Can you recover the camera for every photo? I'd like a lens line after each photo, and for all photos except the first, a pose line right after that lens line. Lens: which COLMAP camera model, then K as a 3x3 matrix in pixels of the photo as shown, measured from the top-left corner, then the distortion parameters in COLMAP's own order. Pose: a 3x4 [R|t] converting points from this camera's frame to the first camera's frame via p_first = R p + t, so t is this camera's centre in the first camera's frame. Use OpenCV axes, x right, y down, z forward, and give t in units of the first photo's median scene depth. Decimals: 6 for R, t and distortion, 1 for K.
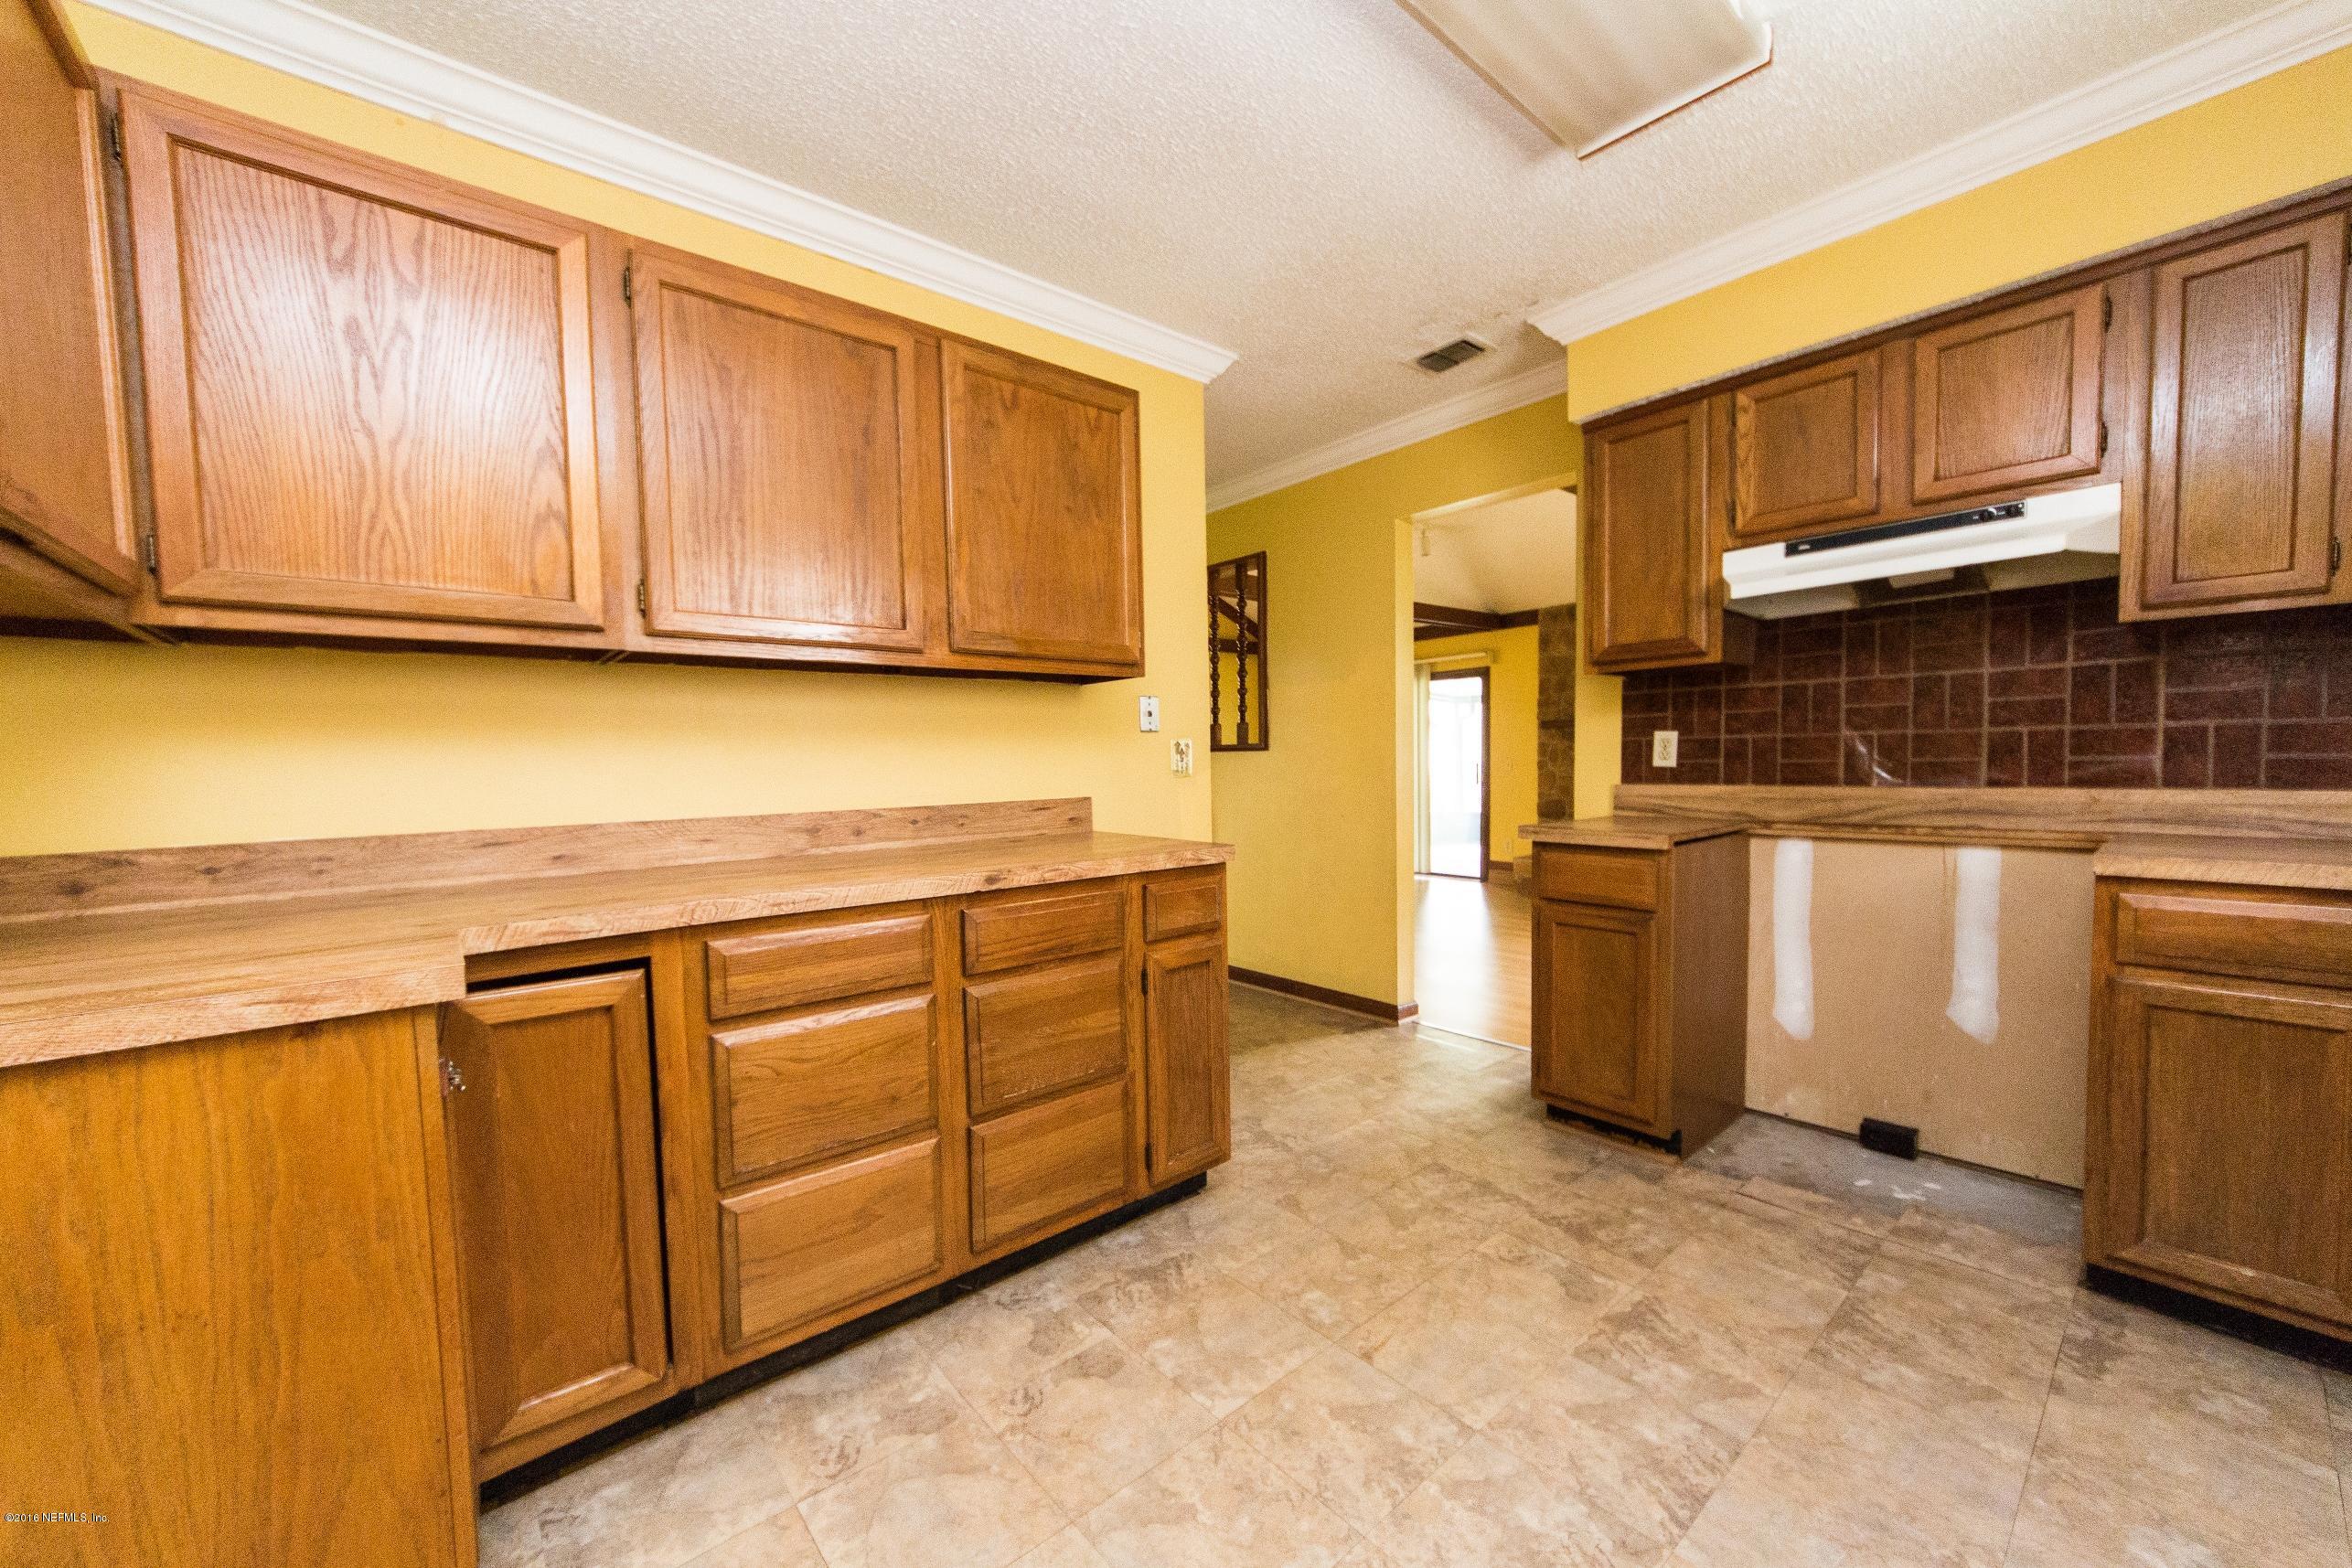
lens RADIAL K [[890.9, 0, 1161.3], [0, 890.9, 811.5], [0, 0, 1]] dist [0.000576, -0.000139]
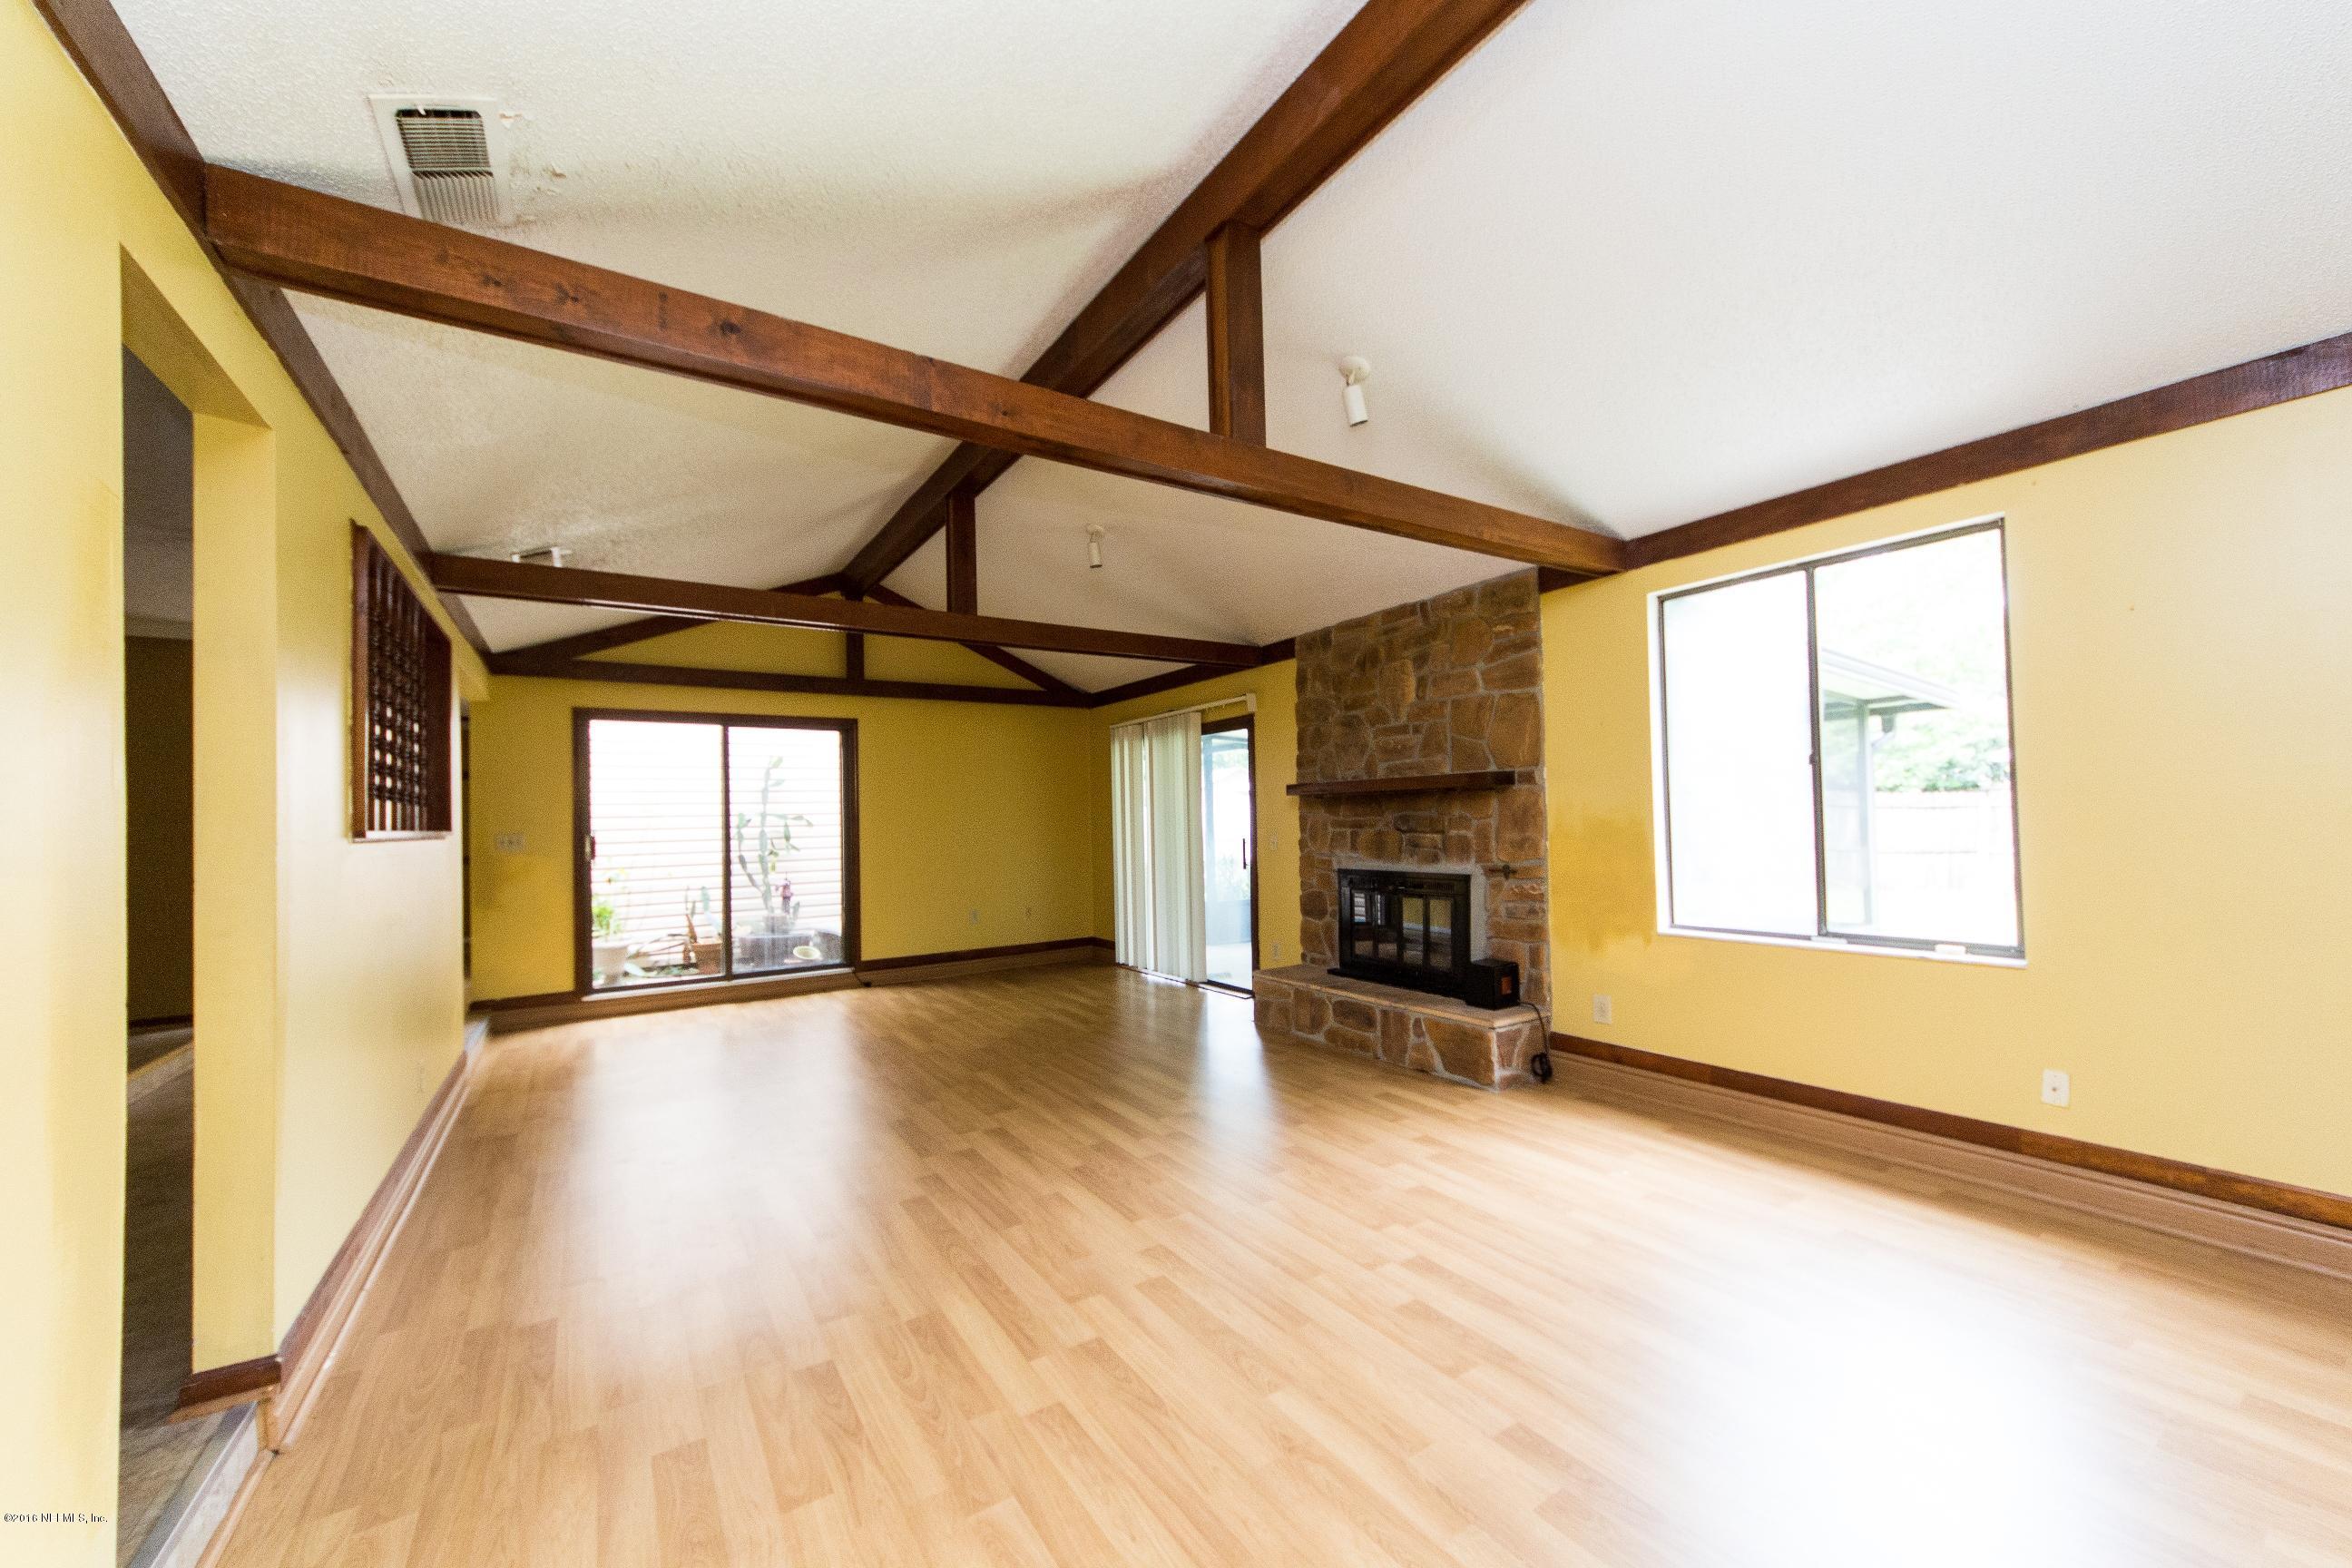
lens RADIAL K [[883.1, 0, 1172.3], [0, 883.1, 810.7], [0, 0, 1]] dist [0.002373, -0.000155]
pose [[0.992488, -0.004273, -0.122264, 1.393308], [-0.003805, 0.997828, -0.065757, -0.107377], [0.122279, 0.065729, 0.990317, 0.873288]]
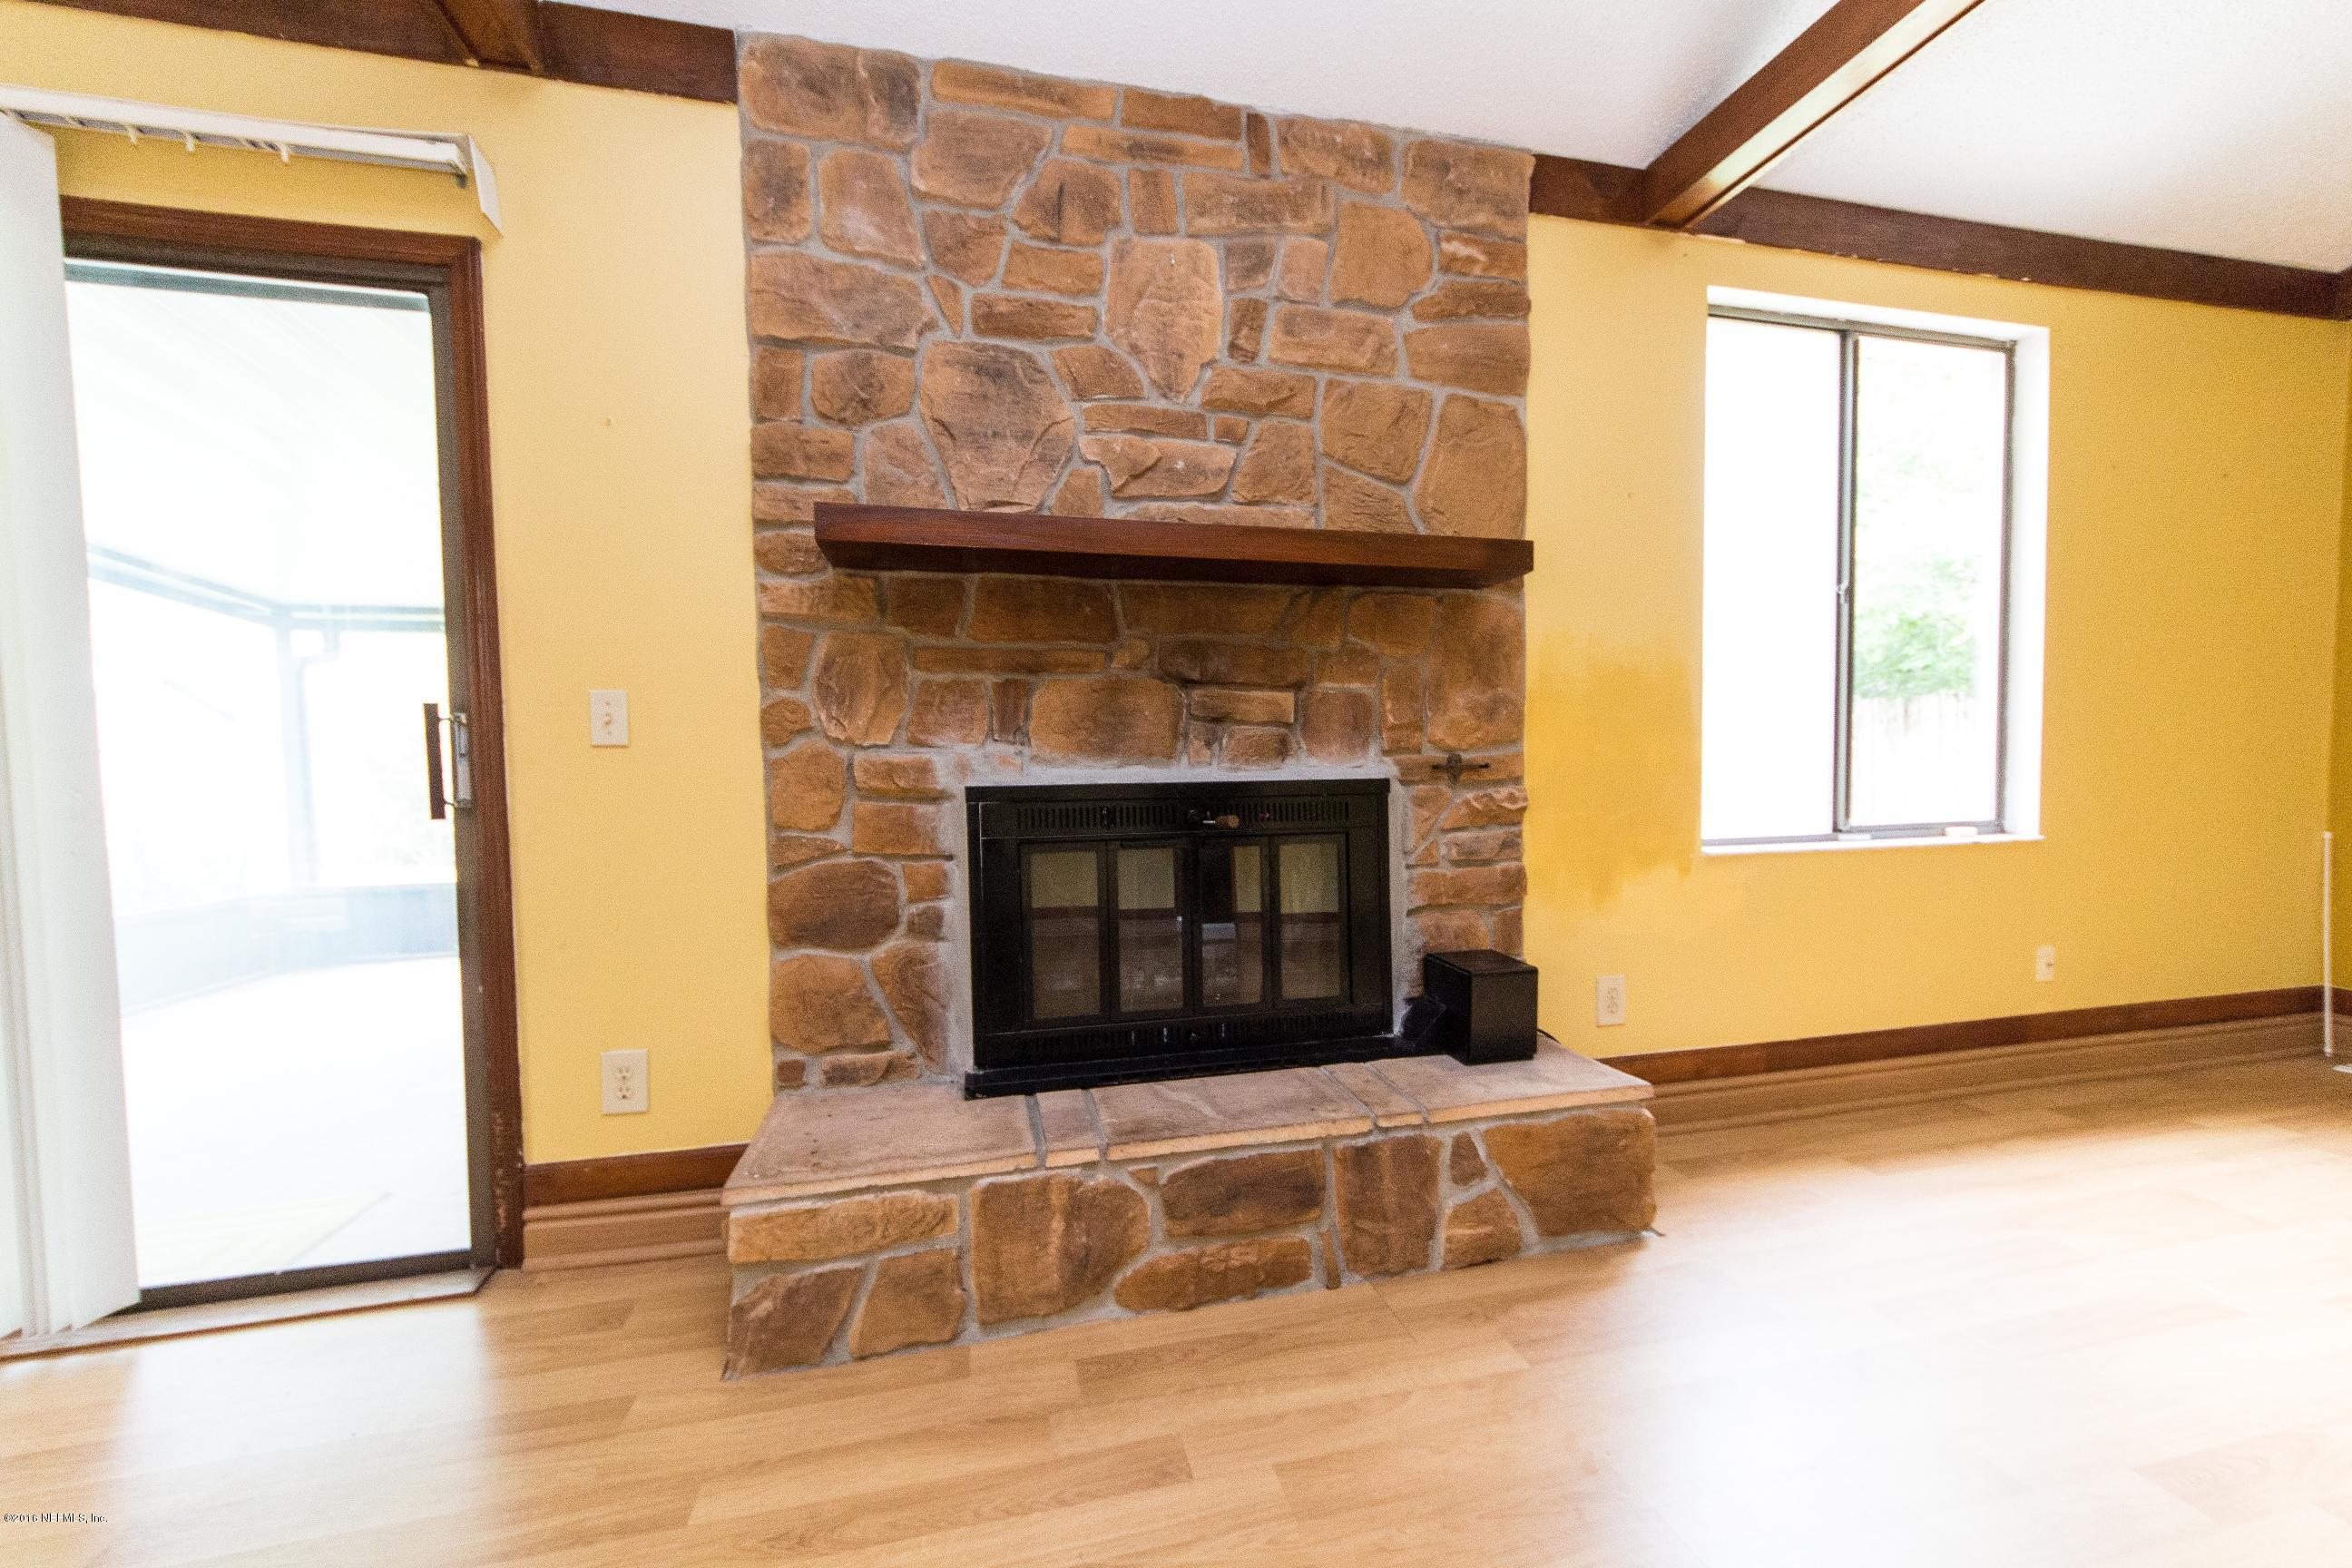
lens RADIAL K [[883.1, 0, 1172.3], [0, 883.1, 810.7], [0, 0, 1]] dist [0.002373, -0.000155]
pose [[0.452915, -0.030426, 0.891034, 0.906607], [0.058930, 0.998254, 0.004133, -0.082269], [-0.889604, 0.050637, 0.453917, 2.742715]]
